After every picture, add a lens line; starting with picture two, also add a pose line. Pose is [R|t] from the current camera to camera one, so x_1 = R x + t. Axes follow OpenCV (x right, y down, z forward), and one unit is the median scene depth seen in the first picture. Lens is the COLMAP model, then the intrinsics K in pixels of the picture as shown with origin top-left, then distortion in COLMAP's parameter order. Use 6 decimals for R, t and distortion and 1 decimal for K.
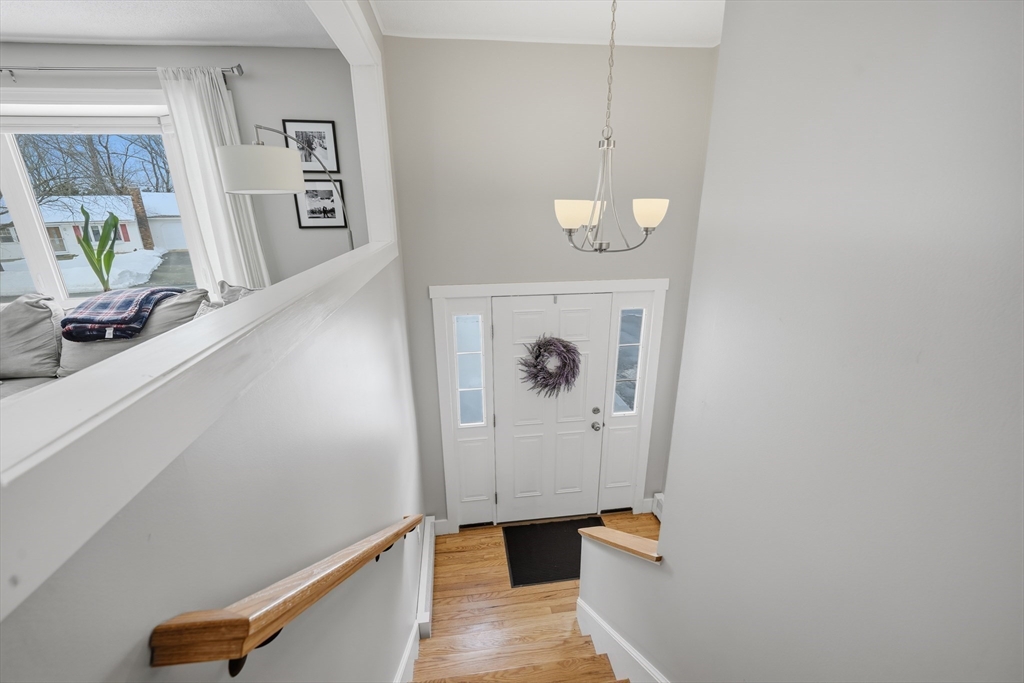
lens RADIAL K [[417.6, 0, 513.4], [0, 417.6, 338.7], [0, 0, 1]] dist [-0.007414, -0.000811]
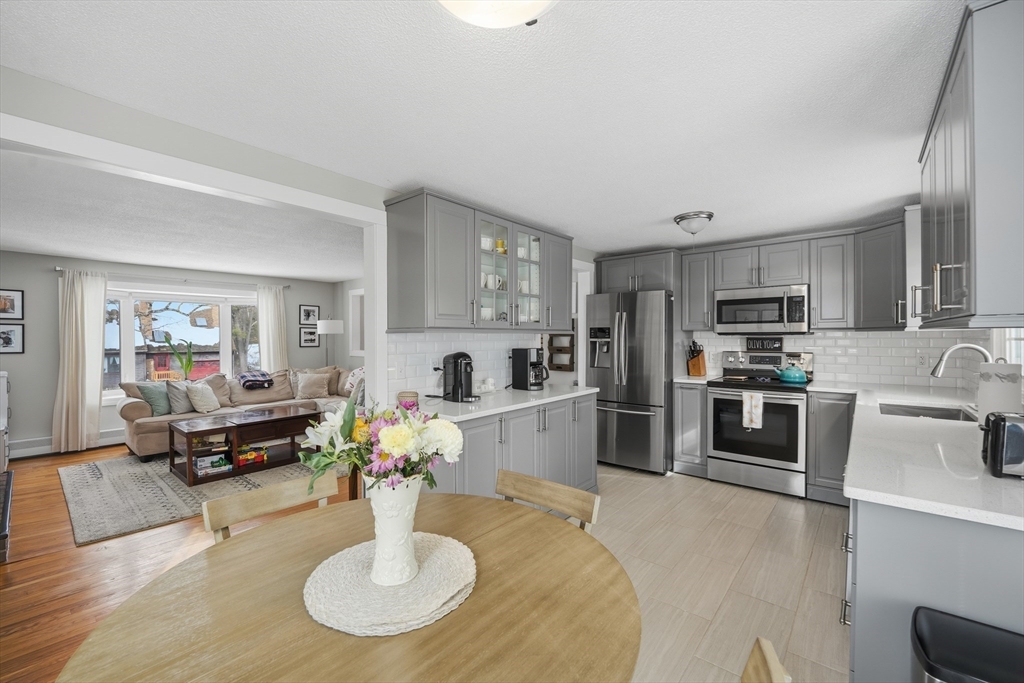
lens RADIAL K [[421.1, 0, 510.9], [0, 421.1, 339.8], [0, 0, 1]] dist [-0.009328, 0.000244]
pose [[0.742805, 0.002732, 0.669502, -1.402492], [0.200013, 0.953419, -0.225803, 0.532170], [-0.638933, 0.301637, 0.707658, -1.639320]]
